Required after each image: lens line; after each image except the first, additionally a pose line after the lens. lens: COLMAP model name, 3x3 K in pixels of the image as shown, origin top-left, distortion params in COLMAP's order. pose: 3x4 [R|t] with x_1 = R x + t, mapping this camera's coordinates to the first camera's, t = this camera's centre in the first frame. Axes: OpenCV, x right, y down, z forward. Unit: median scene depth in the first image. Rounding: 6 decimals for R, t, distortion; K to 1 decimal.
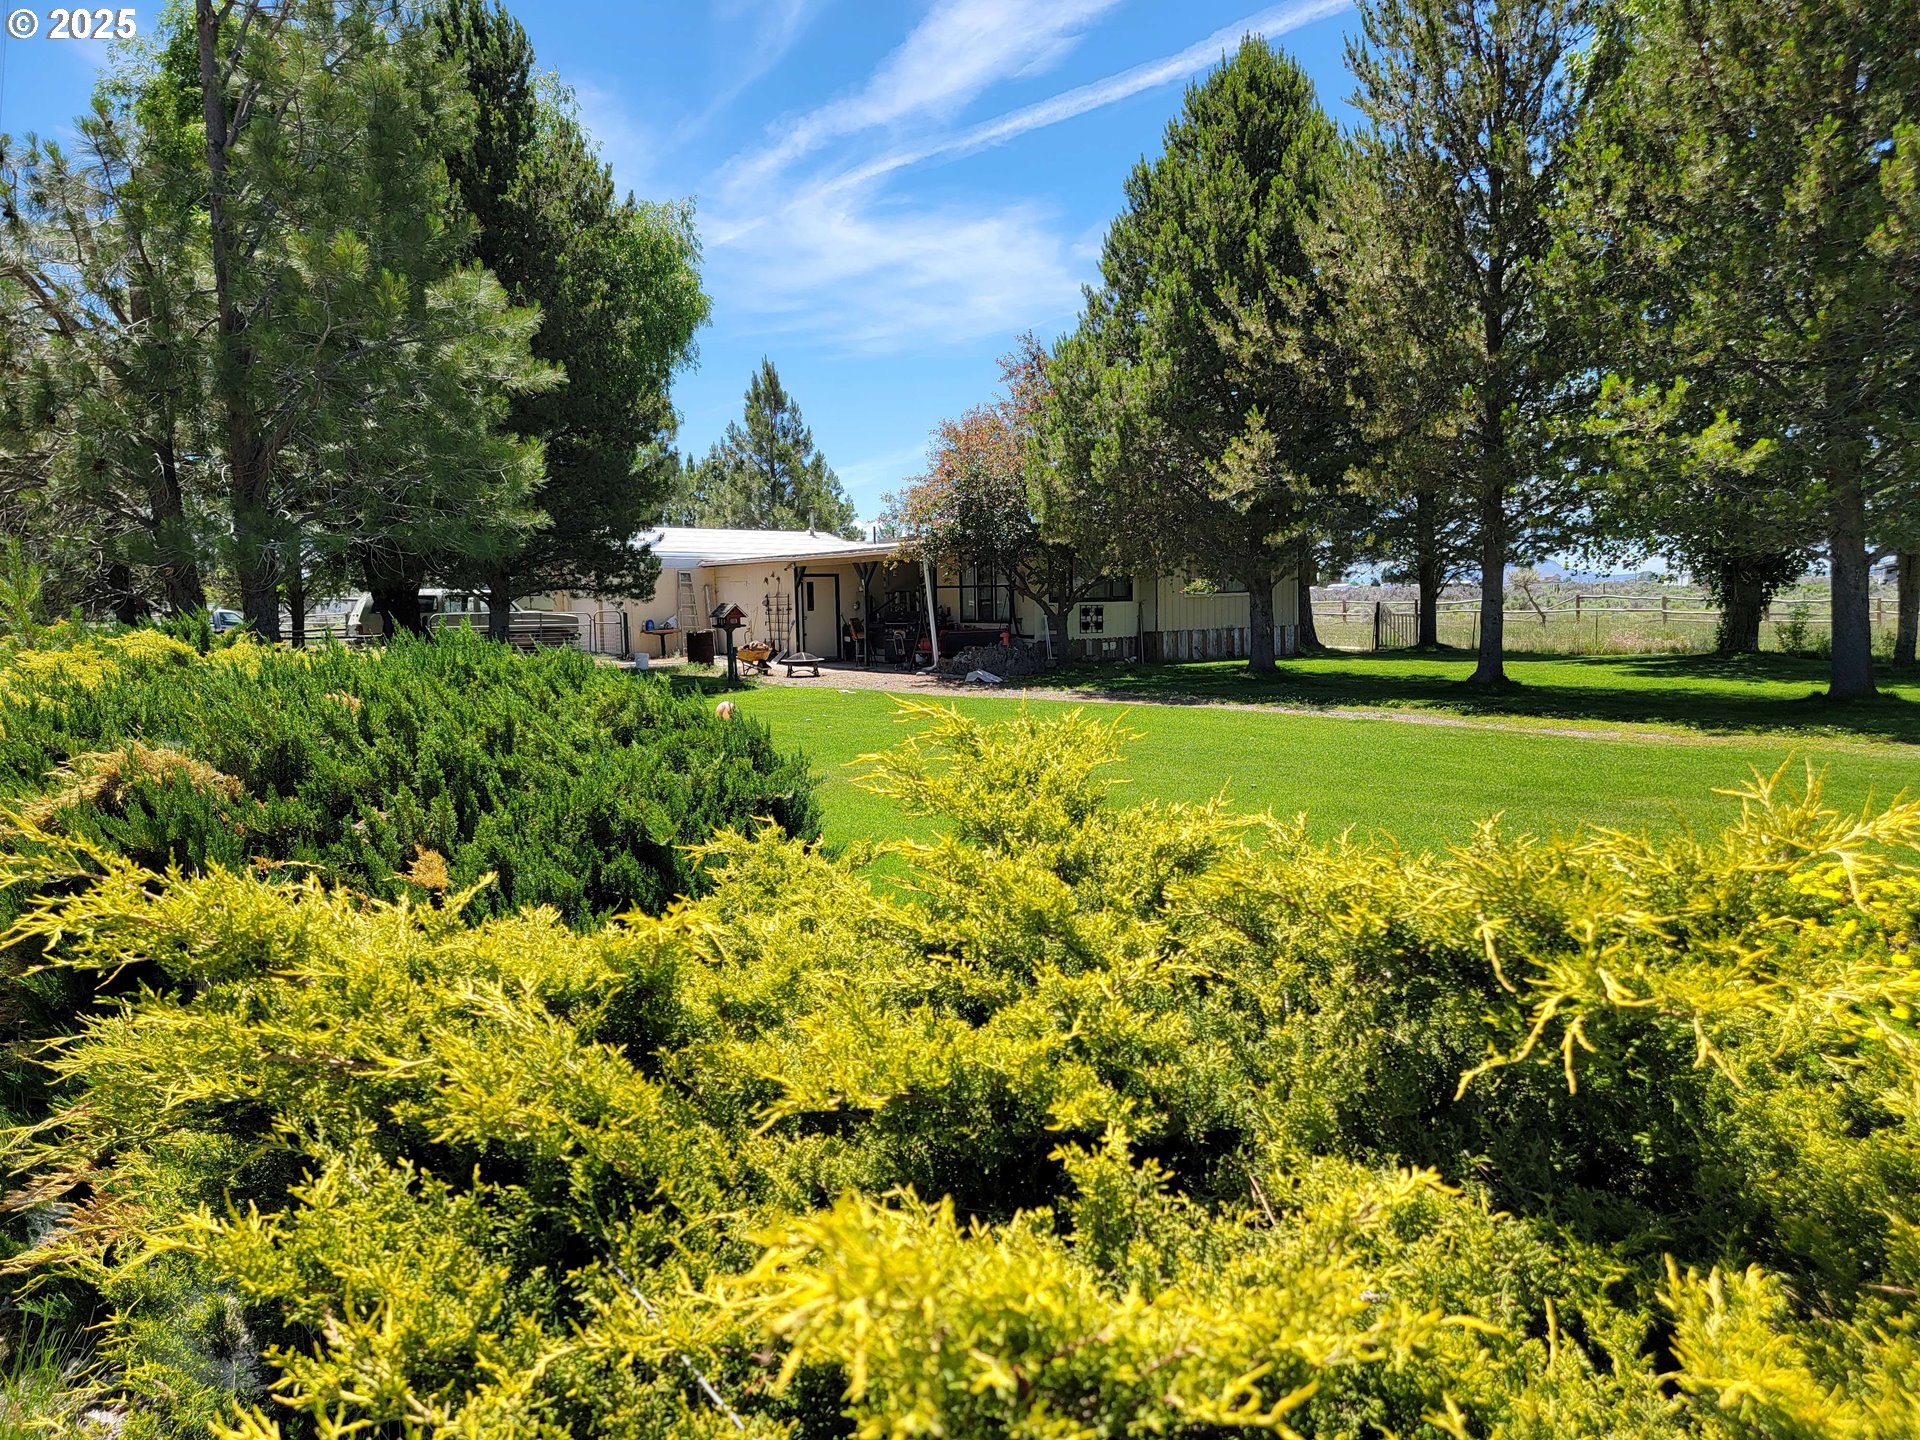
lens RADIAL K [[1340.1, 0, 960.0], [0, 1340.1, 720.0], [0, 0, 1]] dist [0.033810, 0.002550]
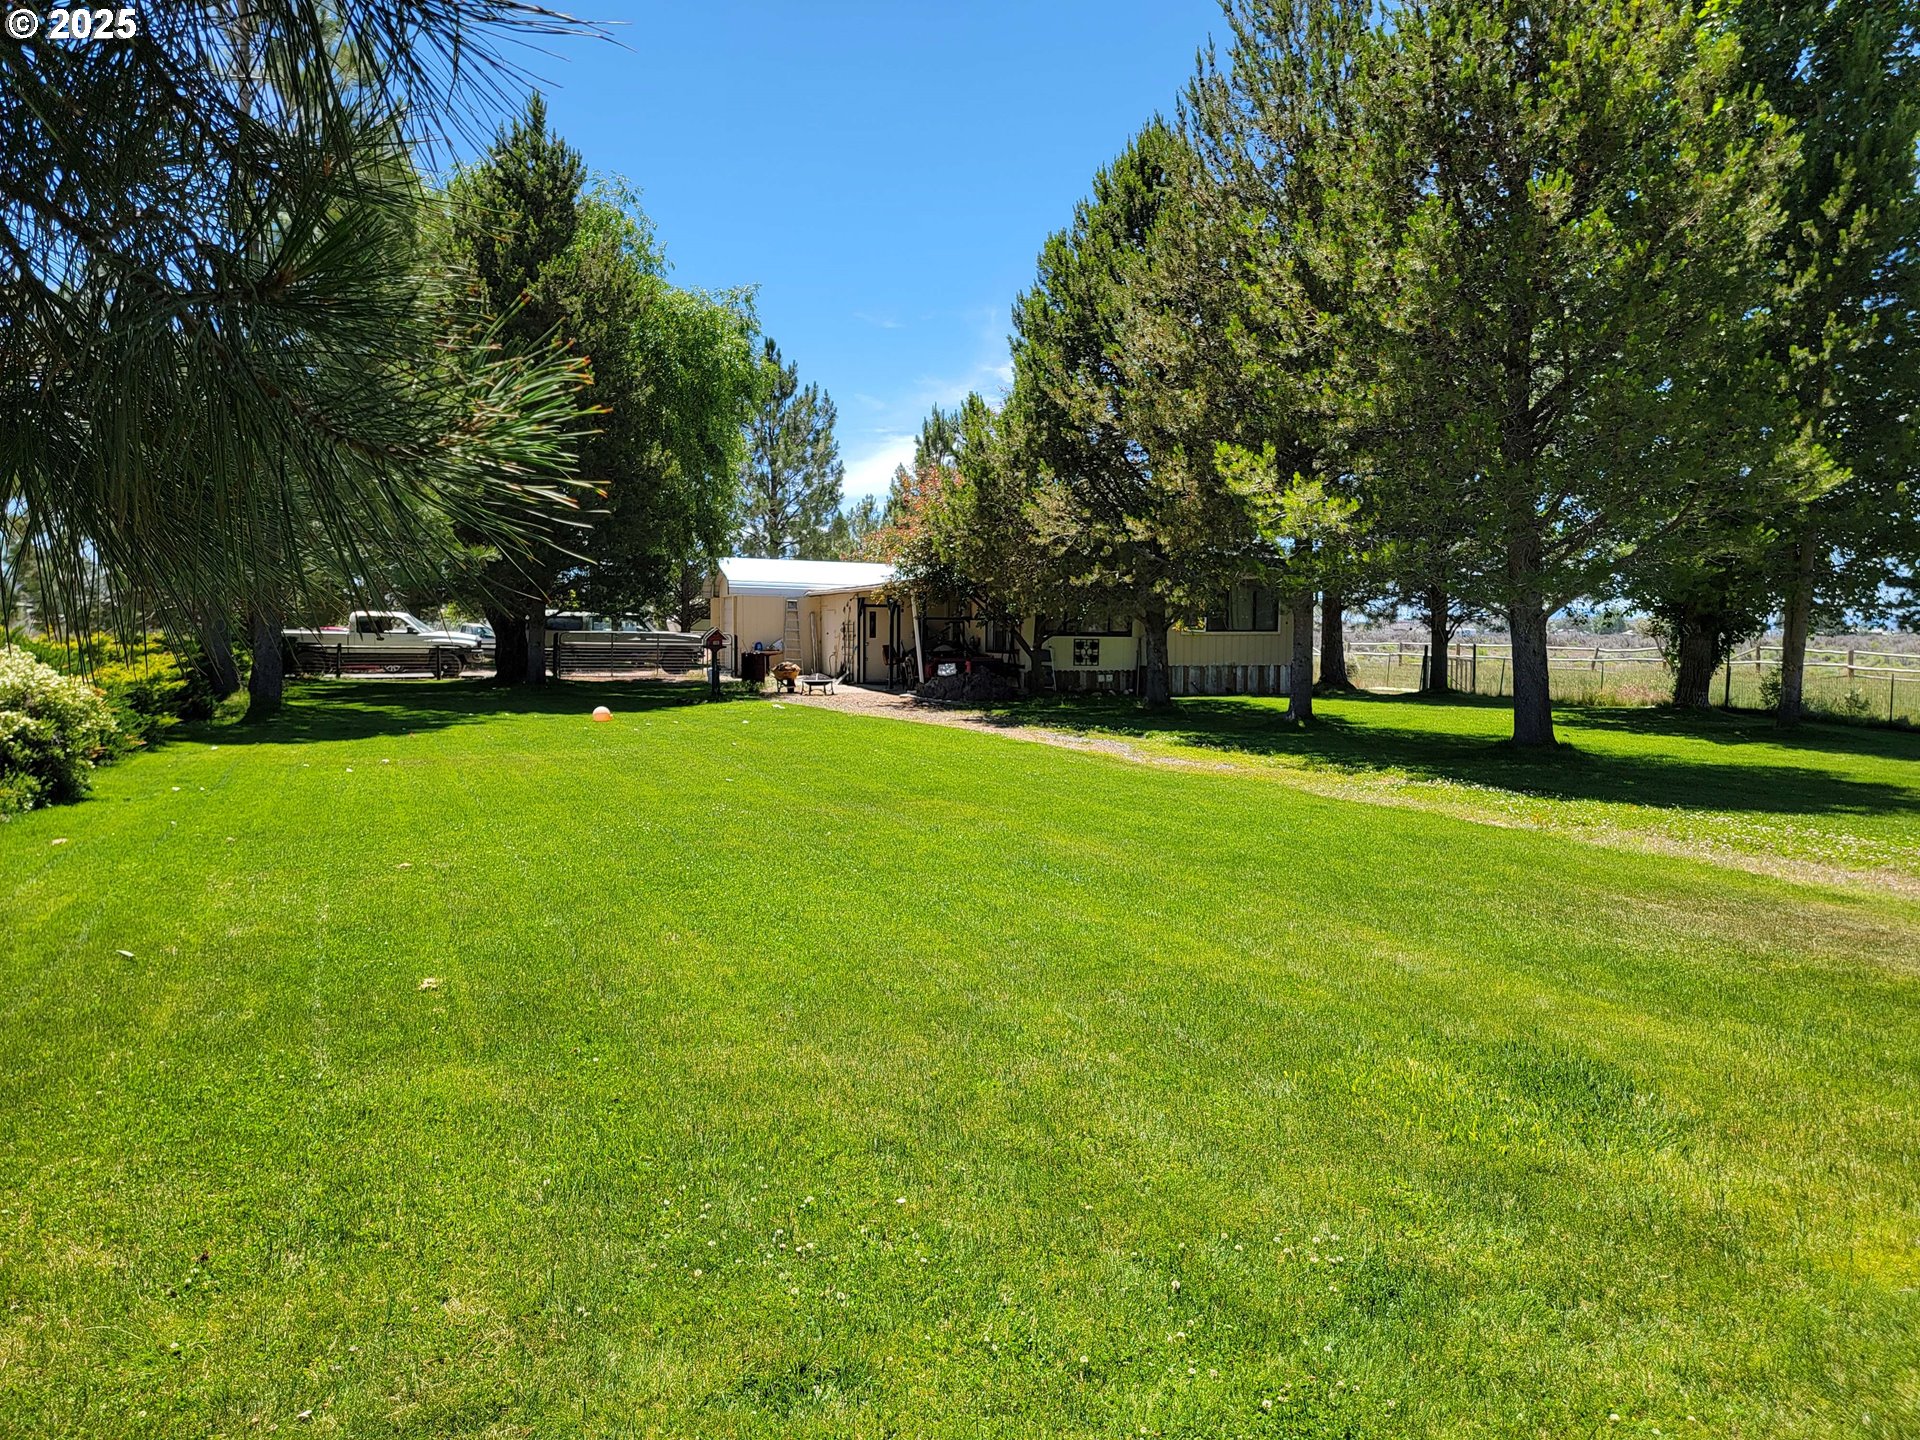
lens RADIAL K [[1340.1, 0, 960.0], [0, 1340.1, 720.0], [0, 0, 1]] dist [0.033810, 0.002550]
pose [[0.957304, 0.045672, -0.285452, 0.300133], [-0.052563, 0.998481, -0.016520, 0.001770], [0.284264, 0.030819, 0.958251, -0.052105]]
